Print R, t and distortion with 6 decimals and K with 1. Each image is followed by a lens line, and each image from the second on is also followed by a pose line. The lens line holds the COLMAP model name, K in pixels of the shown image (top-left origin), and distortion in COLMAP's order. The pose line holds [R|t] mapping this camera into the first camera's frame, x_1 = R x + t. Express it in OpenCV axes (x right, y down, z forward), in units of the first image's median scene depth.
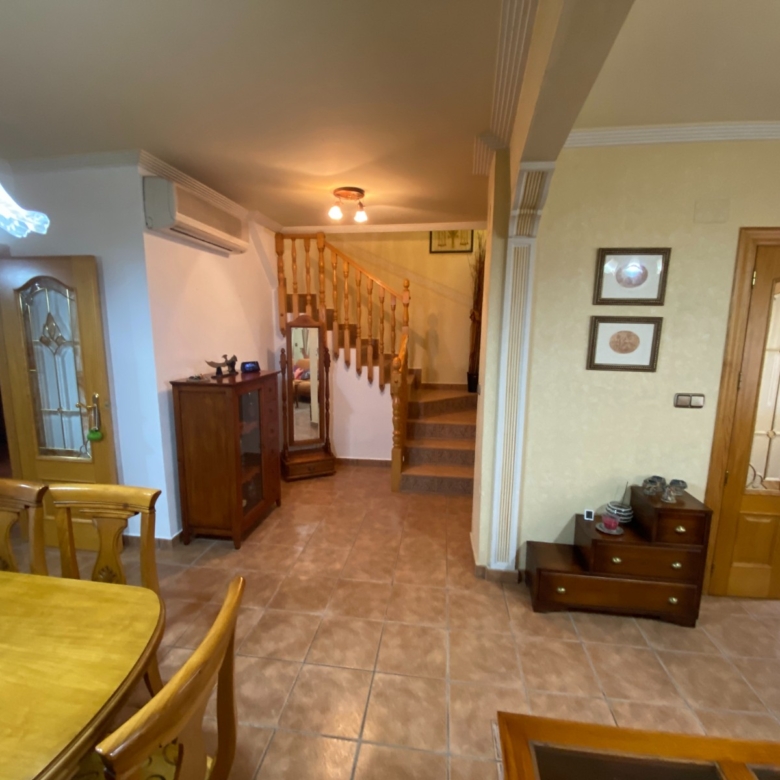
lens RADIAL K [[420.0, 0, 387.0], [0, 420.0, 390.3], [0, 0, 1]] dist [0.035054, -0.030529]
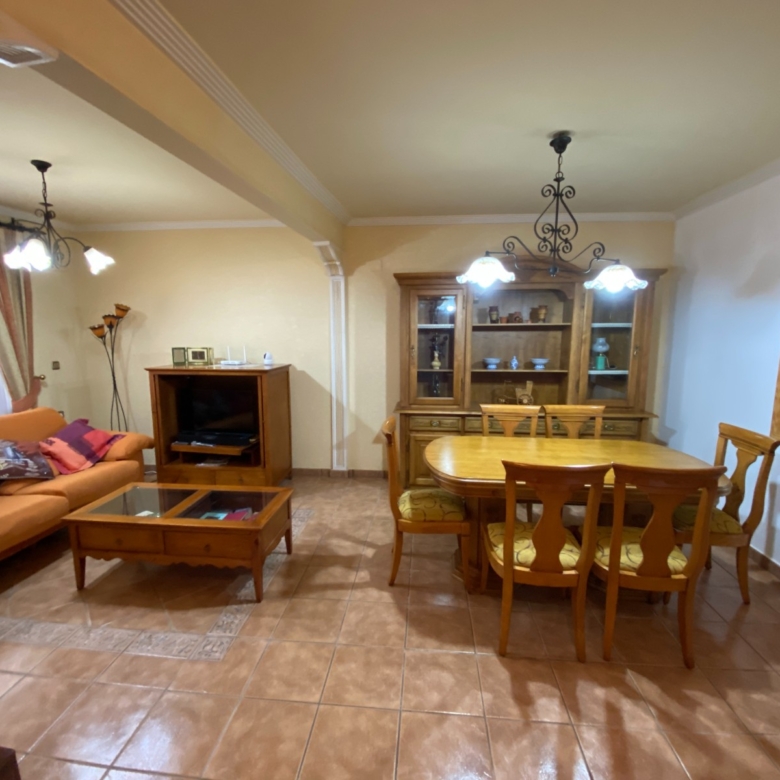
lens RADIAL K [[420.0, 0, 389.0], [0, 420.0, 392.1], [0, 0, 1]] dist [0.035054, -0.030529]
pose [[-0.998894, 0.000971, -0.047004, -0.112520], [-0.013223, 0.953621, 0.300718, -0.196696], [0.045116, 0.301007, -0.952554, 1.373200]]
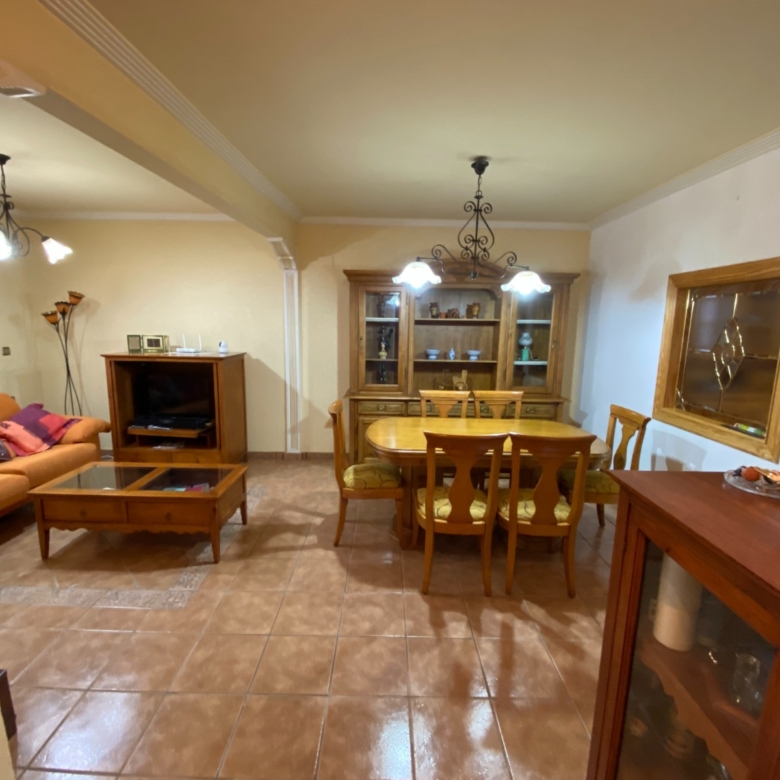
lens RADIAL K [[420.0, 0, 388.2], [0, 420.0, 393.0], [0, 0, 1]] dist [0.035054, -0.030529]
pose [[-0.990120, -0.001054, -0.140221, -0.145832], [-0.046138, 0.946741, 0.318674, -0.226104], [0.132417, 0.321995, -0.937435, 1.526377]]
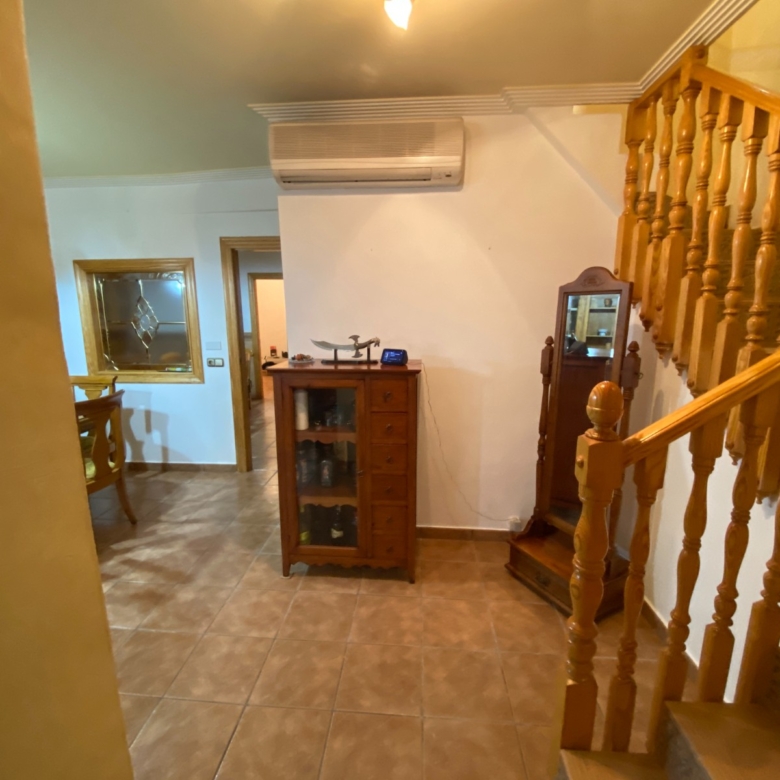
lens RADIAL K [[420.0, 0, 388.8], [0, 420.0, 391.0], [0, 0, 1]] dist [0.035054, -0.030529]
pose [[0.063872, 0.179401, -0.981700, 0.487903], [-0.153781, 0.973729, 0.167939, -0.164832], [0.986038, 0.140240, 0.089783, 1.359047]]
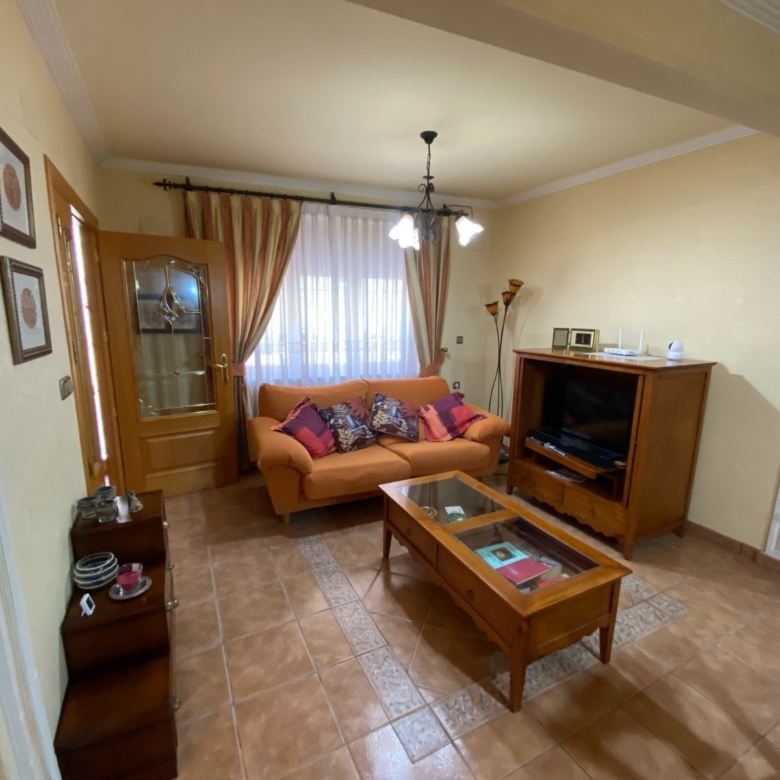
lens RADIAL K [[420.0, 0, 385.4], [0, 420.0, 392.2], [0, 0, 1]] dist [0.035054, -0.030529]
pose [[-0.570602, -0.173476, 0.802695, -0.191493], [0.115671, 0.950712, 0.287691, -0.115666], [-0.813040, 0.257006, -0.522412, 0.933214]]
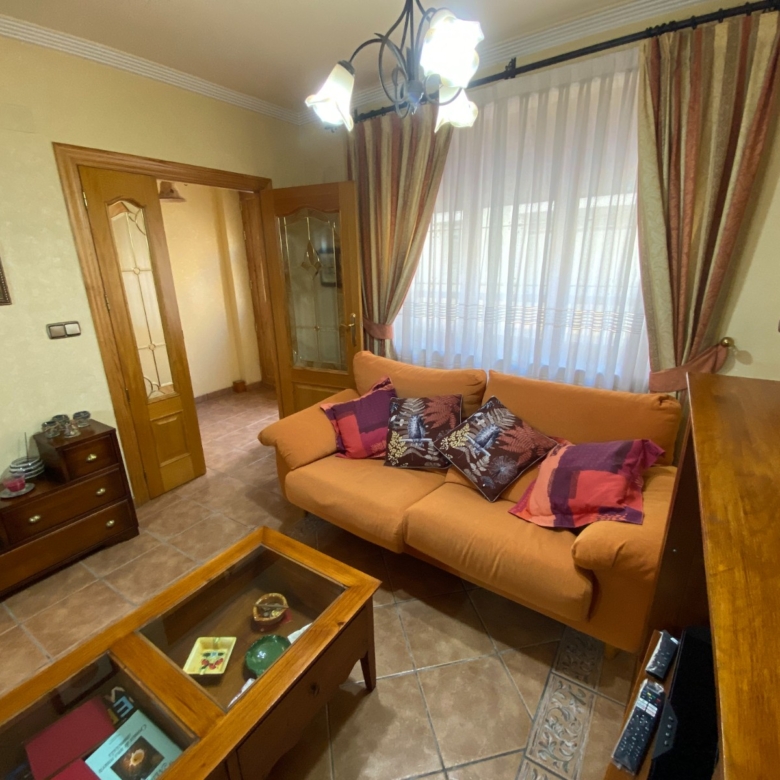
lens RADIAL K [[420.0, 0, 394.6], [0, 420.0, 390.3], [0, 0, 1]] dist [0.035054, -0.030529]
pose [[0.426370, -0.290751, 0.856547, 0.166589], [0.168243, 0.955900, 0.240728, 0.048973], [-0.888765, 0.041469, 0.456484, -0.094923]]
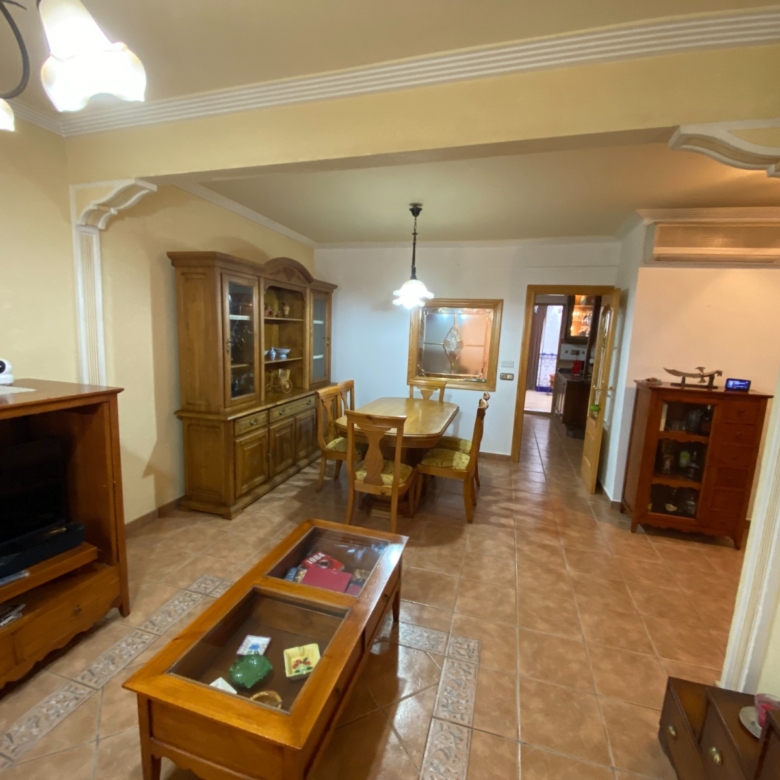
lens RADIAL K [[420.0, 0, 387.4], [0, 420.0, 391.9], [0, 0, 1]] dist [0.035054, -0.030529]
pose [[-0.138906, 0.139484, -0.980433, 1.019144], [-0.201945, 0.965238, 0.165933, -0.058063], [0.969496, 0.221043, -0.105909, 0.507320]]
